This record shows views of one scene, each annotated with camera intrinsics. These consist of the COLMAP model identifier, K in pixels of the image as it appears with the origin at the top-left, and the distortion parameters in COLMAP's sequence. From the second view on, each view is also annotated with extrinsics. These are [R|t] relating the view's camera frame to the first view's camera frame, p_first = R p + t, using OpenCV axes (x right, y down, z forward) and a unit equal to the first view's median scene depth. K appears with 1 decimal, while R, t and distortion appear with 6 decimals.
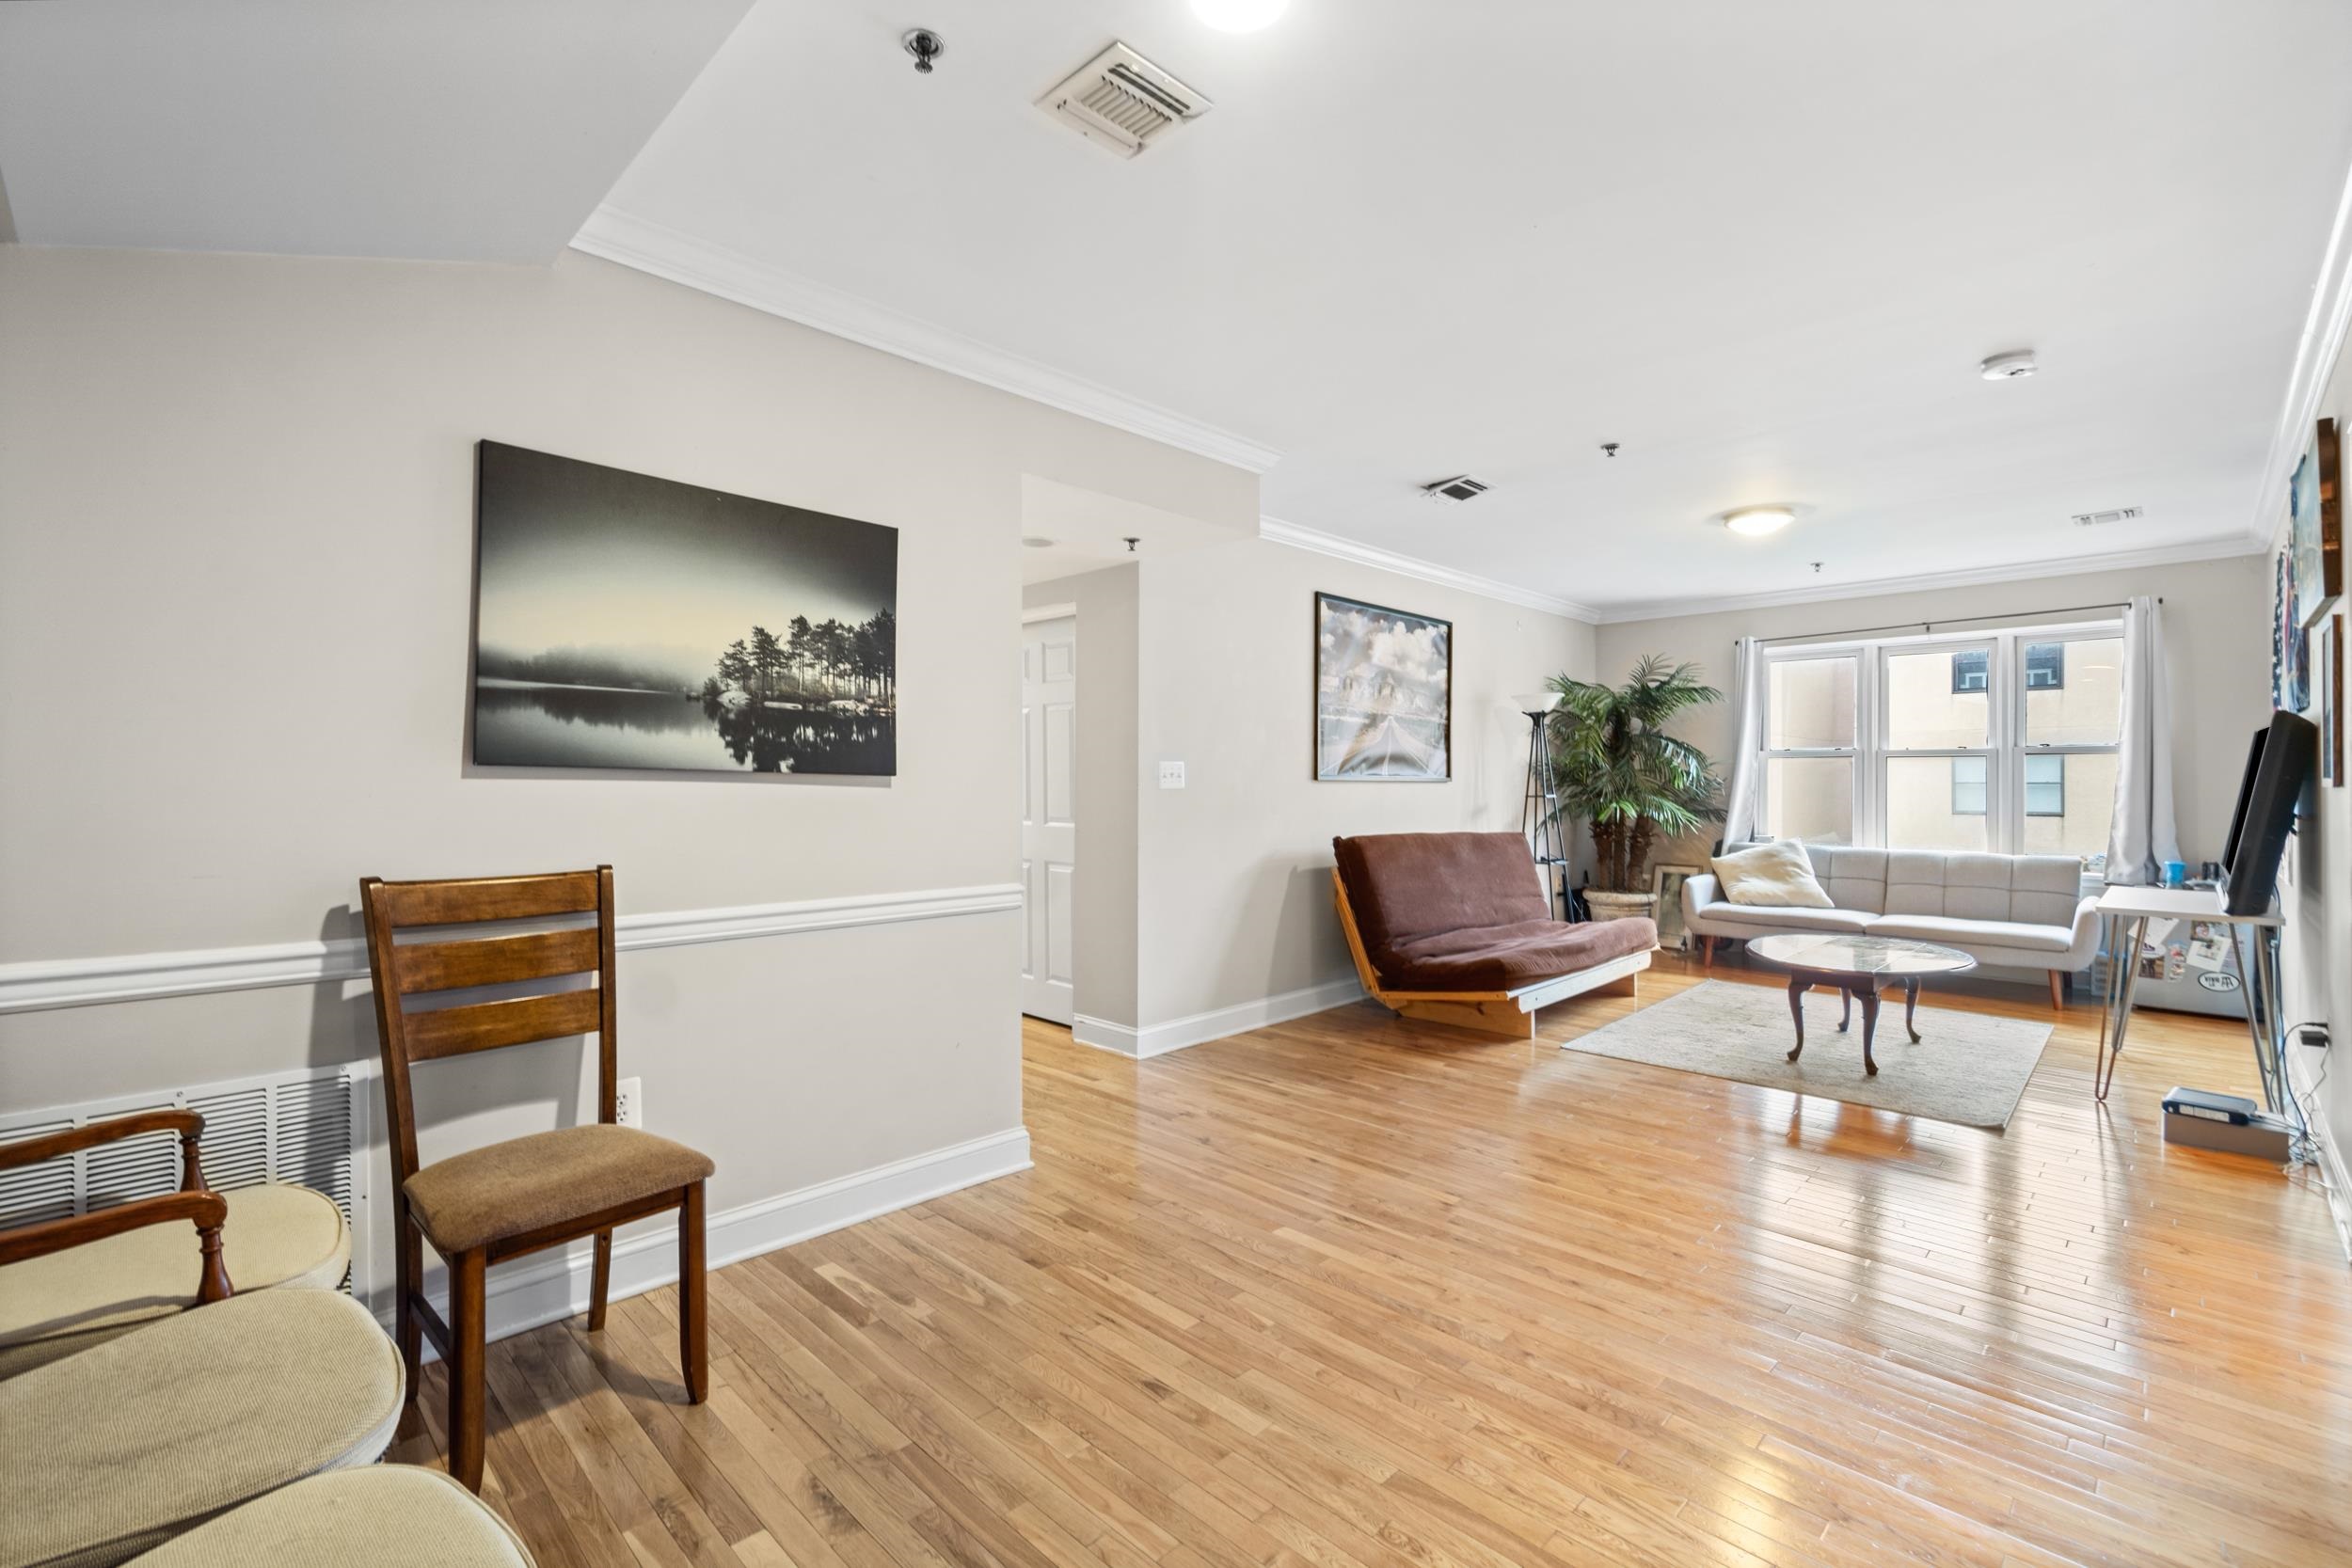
lens RADIAL K [[1016.4, 0, 1153.5], [0, 1016.4, 781.9], [0, 0, 1]] dist [-0.009109, 0.001897]
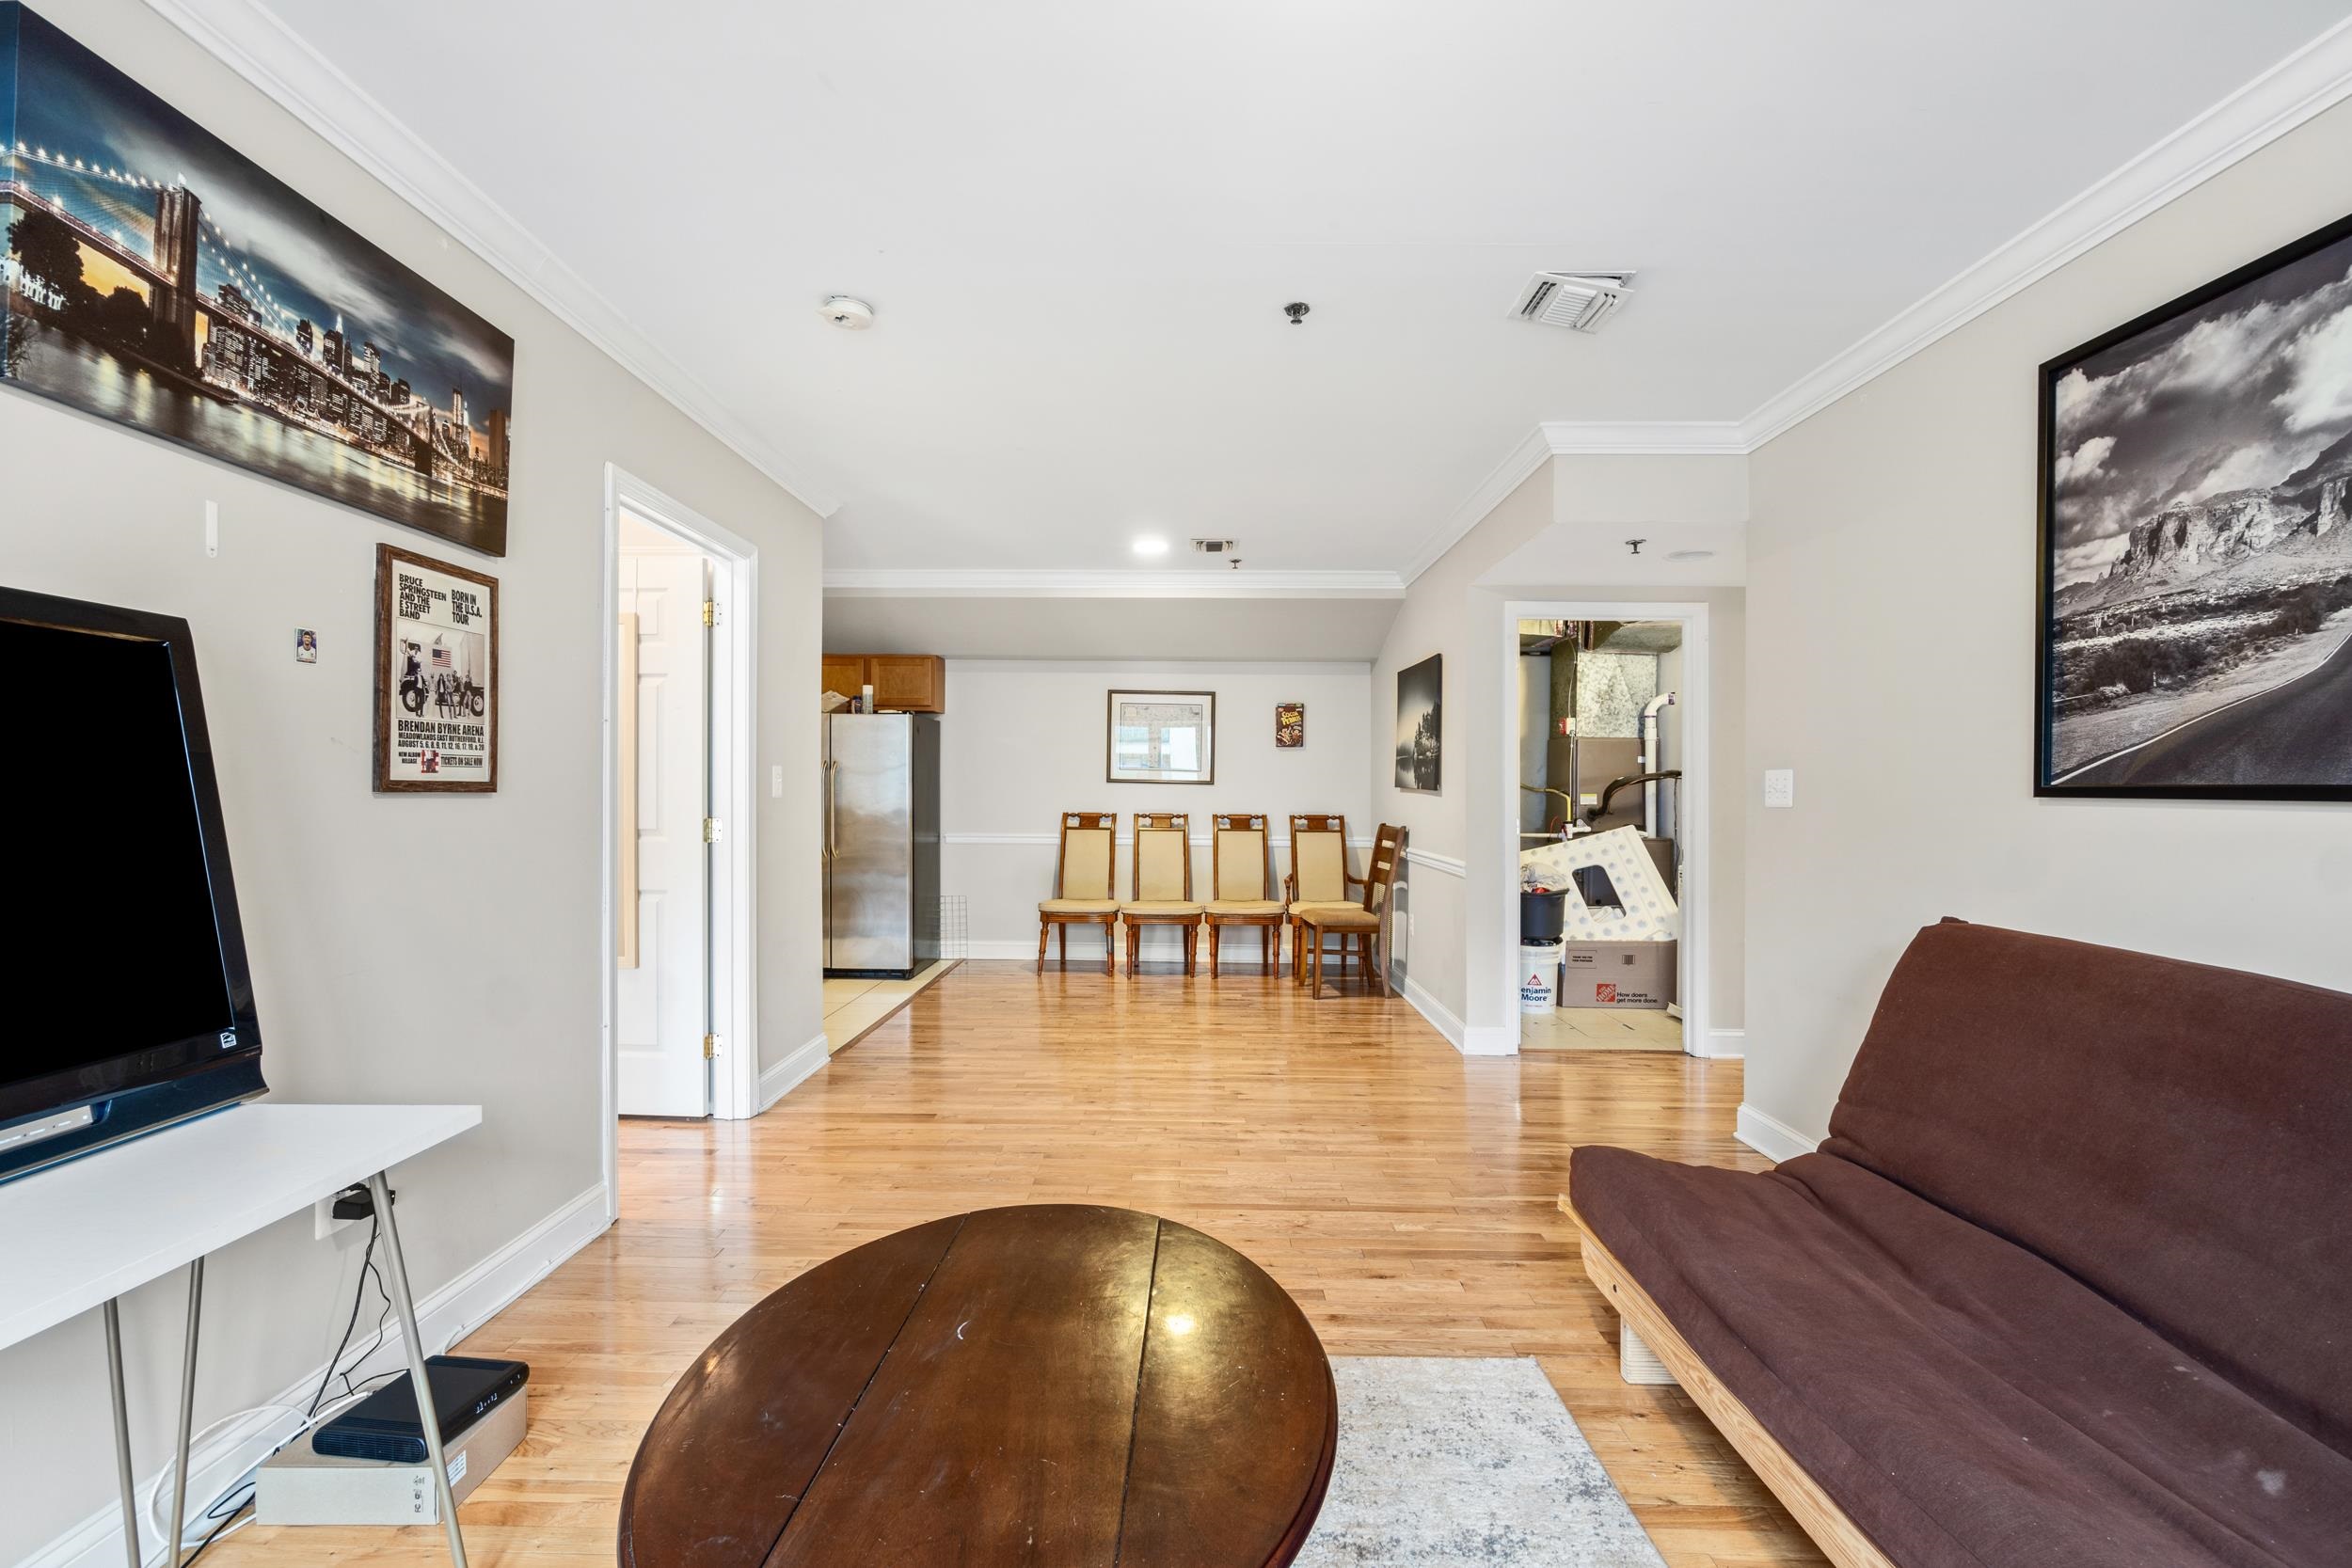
lens RADIAL K [[1016.4, 0, 1179.0], [0, 1016.4, 784.9], [0, 0, 1]] dist [-0.009109, 0.001897]
pose [[-0.704347, -0.008262, -0.709808, 0.674113], [-0.007676, 0.999962, -0.004022, -0.002122], [0.709814, 0.002616, -0.704384, 0.963213]]
